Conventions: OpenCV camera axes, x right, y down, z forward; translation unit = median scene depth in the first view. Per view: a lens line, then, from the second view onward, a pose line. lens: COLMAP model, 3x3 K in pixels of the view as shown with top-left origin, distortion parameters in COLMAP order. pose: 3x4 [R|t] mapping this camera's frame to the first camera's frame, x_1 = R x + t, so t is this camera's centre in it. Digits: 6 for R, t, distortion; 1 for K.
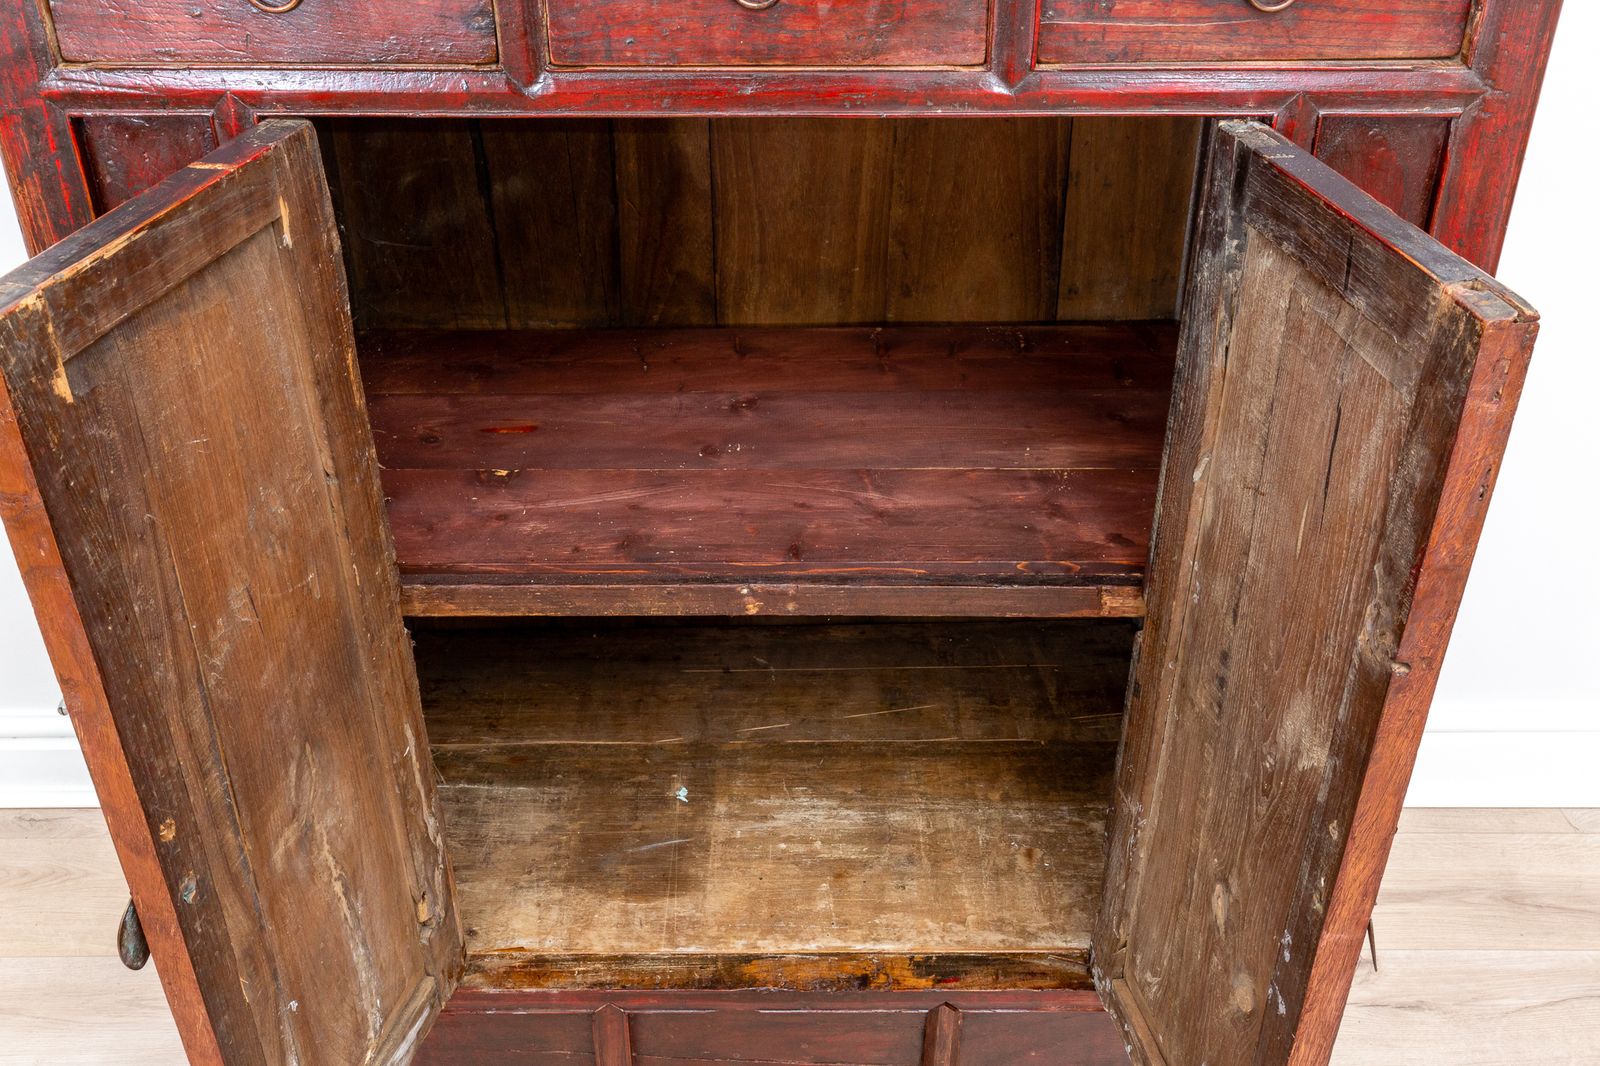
lens RADIAL K [[1520.8, 0, 793.5], [0, 1520.8, 535.2], [0, 0, 1]] dist [0.015582, 0.000000]
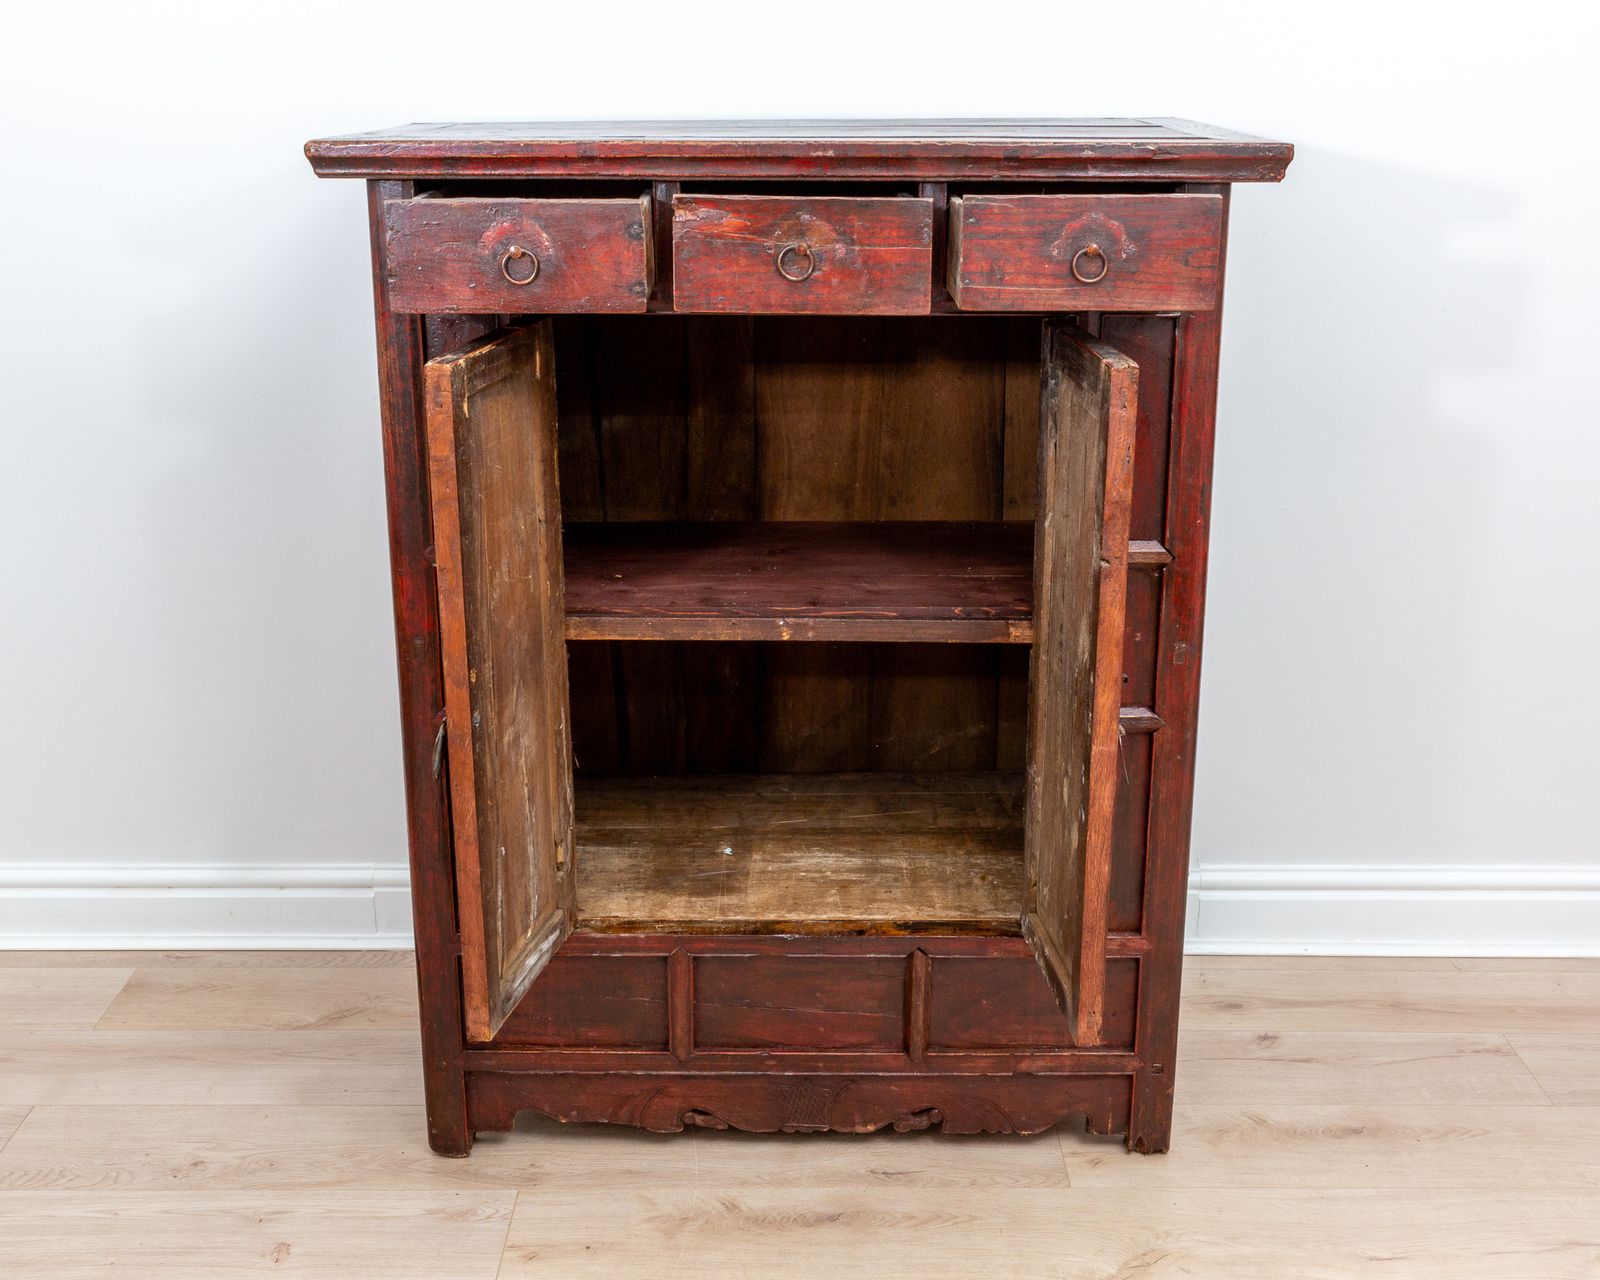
lens RADIAL K [[1898.9, 0, 810.3], [0, 1898.9, 623.8], [0, 0, 1]] dist [0.016475, 0.000000]
pose [[0.999990, 0.004139, 0.001888, -0.004807], [-0.003534, 0.968165, -0.250287, 0.441057], [-0.002864, 0.250278, 0.968170, -0.751022]]
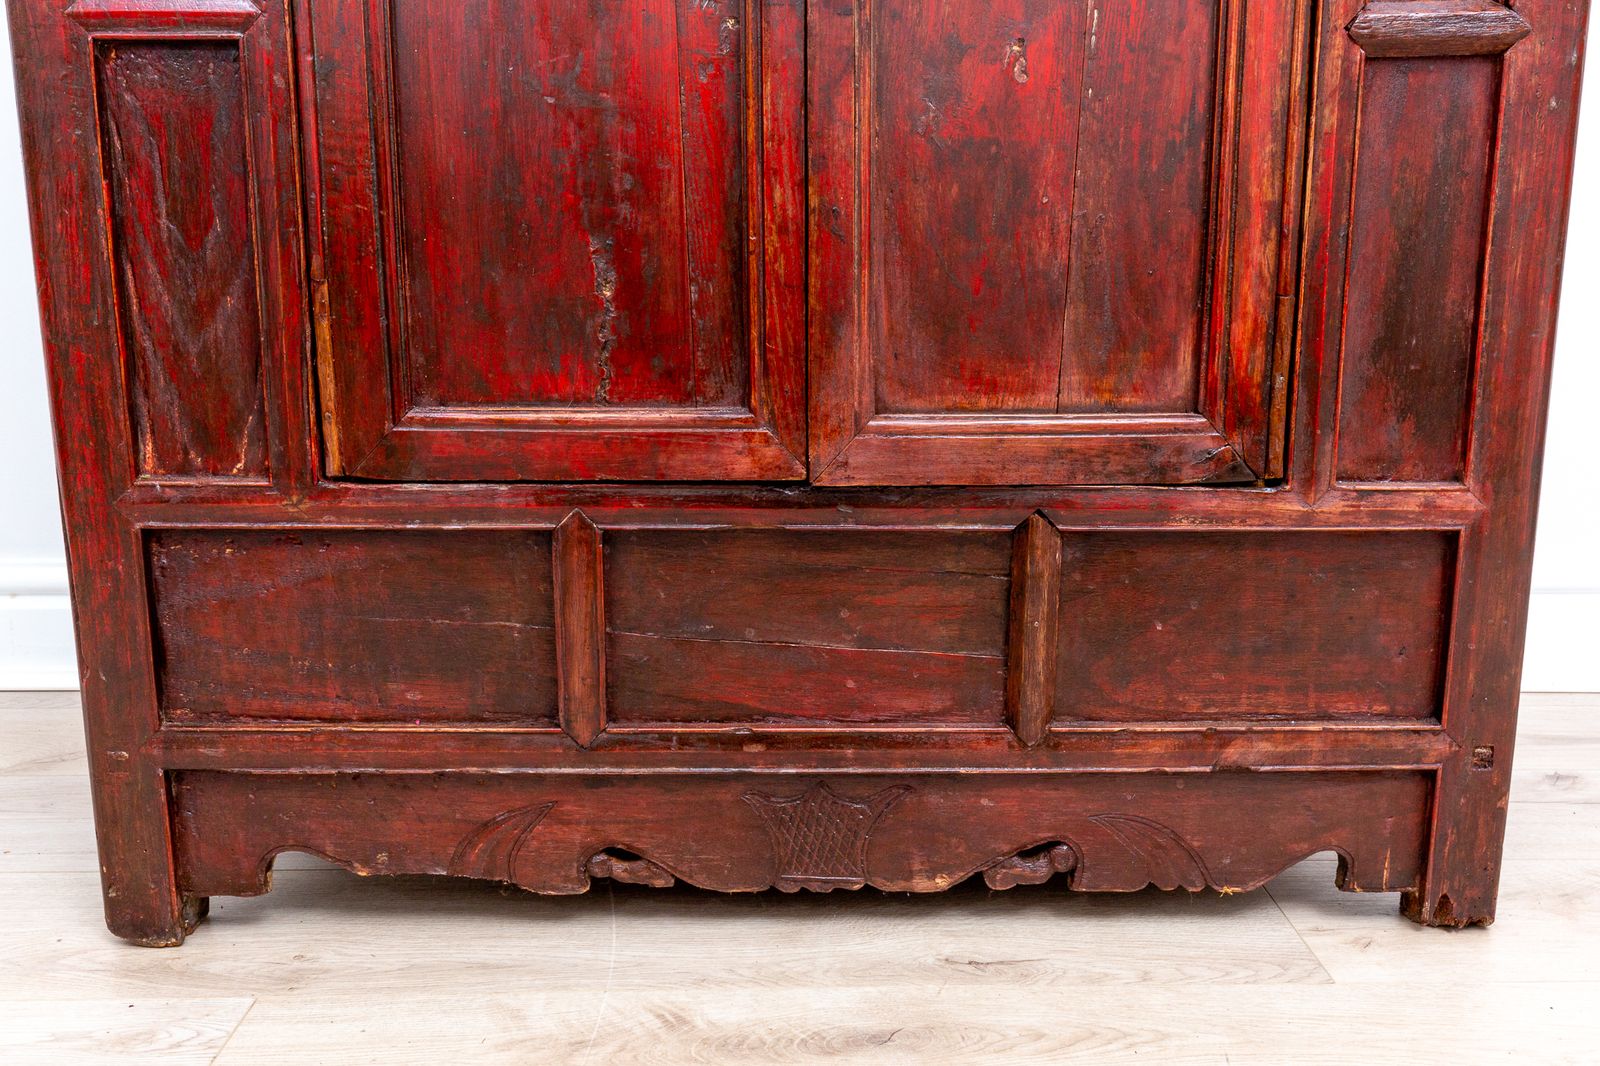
lens RADIAL K [[1520.8, 0, 823.4], [0, 1520.8, 561.1], [0, 0, 1]] dist [0.015582, 0.000000]
pose [[0.999749, 0.000627, 0.022401, -0.019114], [0.006796, 0.944054, -0.329722, 0.550508], [-0.021355, 0.329792, 0.943812, 0.308089]]
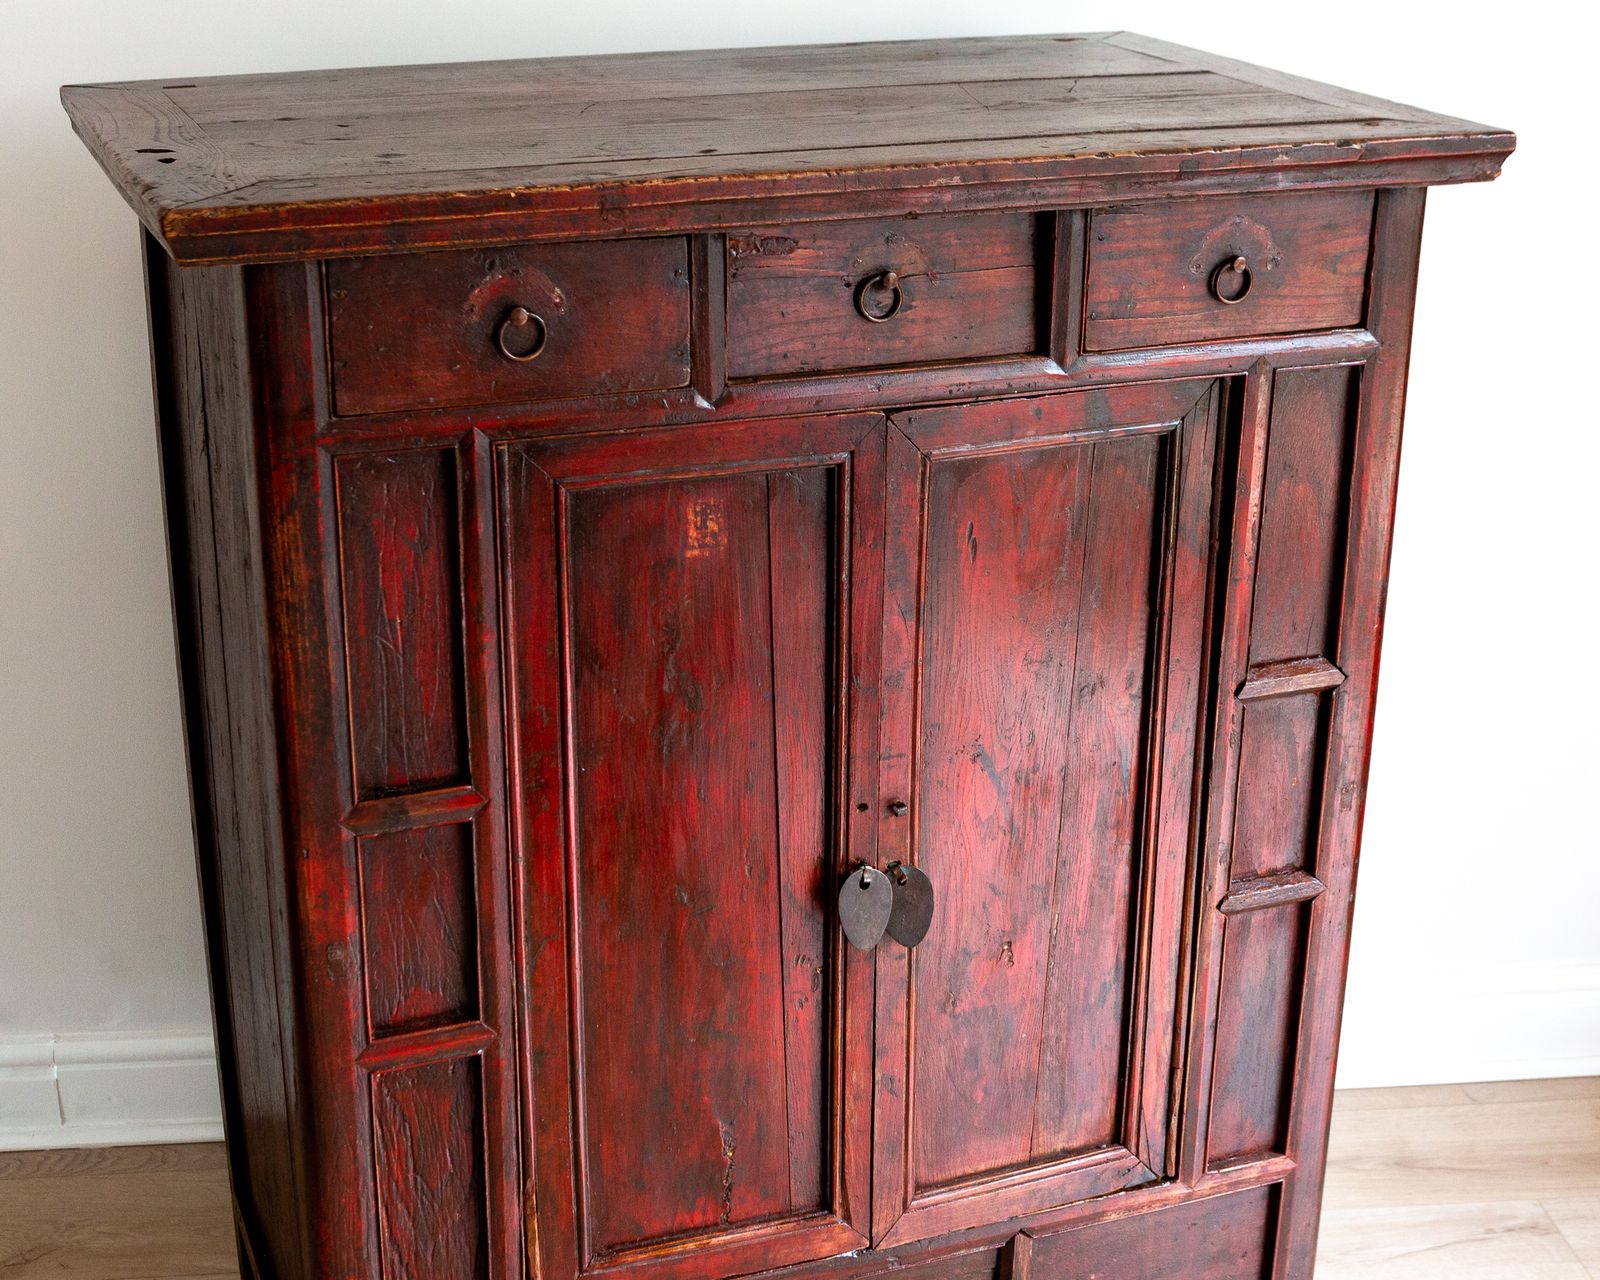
lens RADIAL K [[2337.9, 0, 778.4], [0, 2337.9, 605.4], [0, 0, 1]] dist [-0.028792, 0.000000]
pose [[0.937326, -0.112840, 0.329676, -0.504720], [0.170362, 0.973730, -0.151083, 0.103318], [-0.303967, 0.197778, 0.931927, -0.480570]]
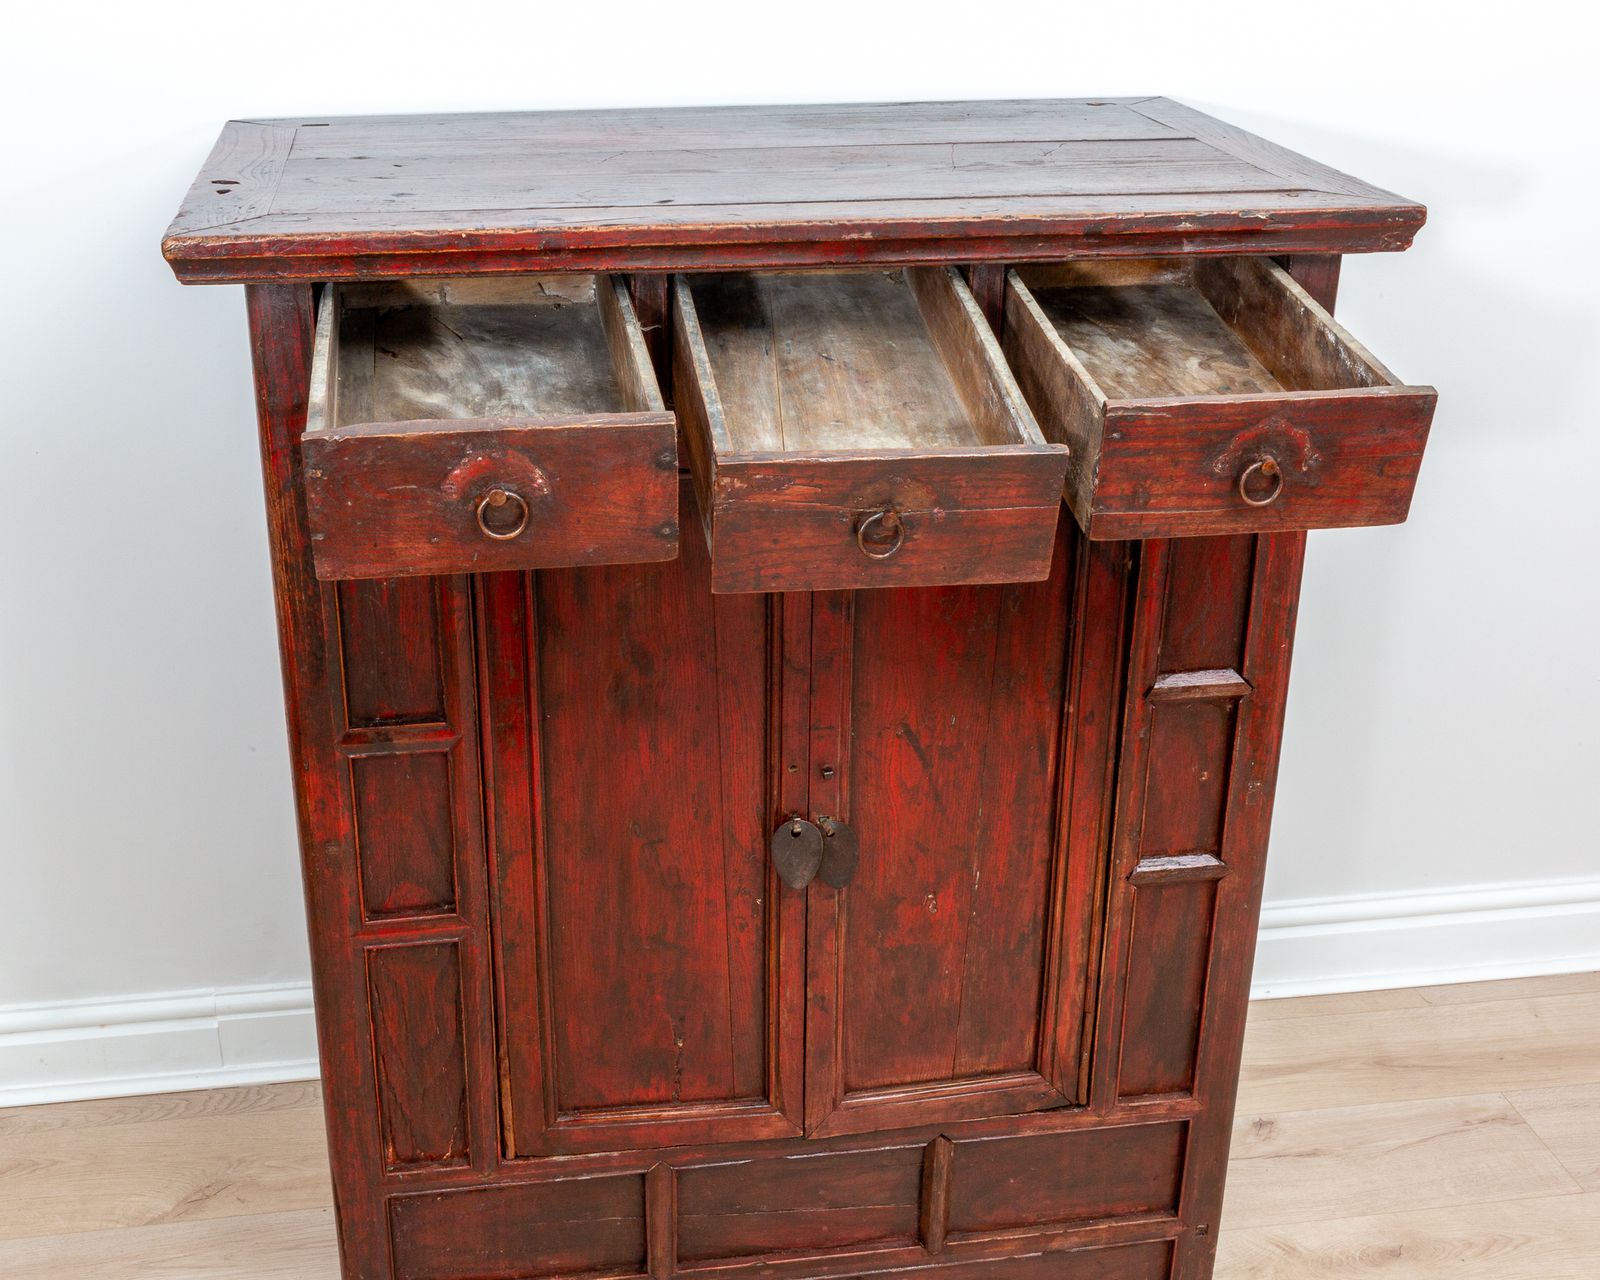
lens RADIAL K [[1898.9, 0, 769.4], [0, 1898.9, 607.4], [0, 0, 1]] dist [0.016475, 0.000000]
pose [[0.987628, -0.050168, 0.148576, -0.226481], [0.070542, 0.988303, -0.135208, 0.086789], [-0.140055, 0.144016, 0.979614, -0.486482]]
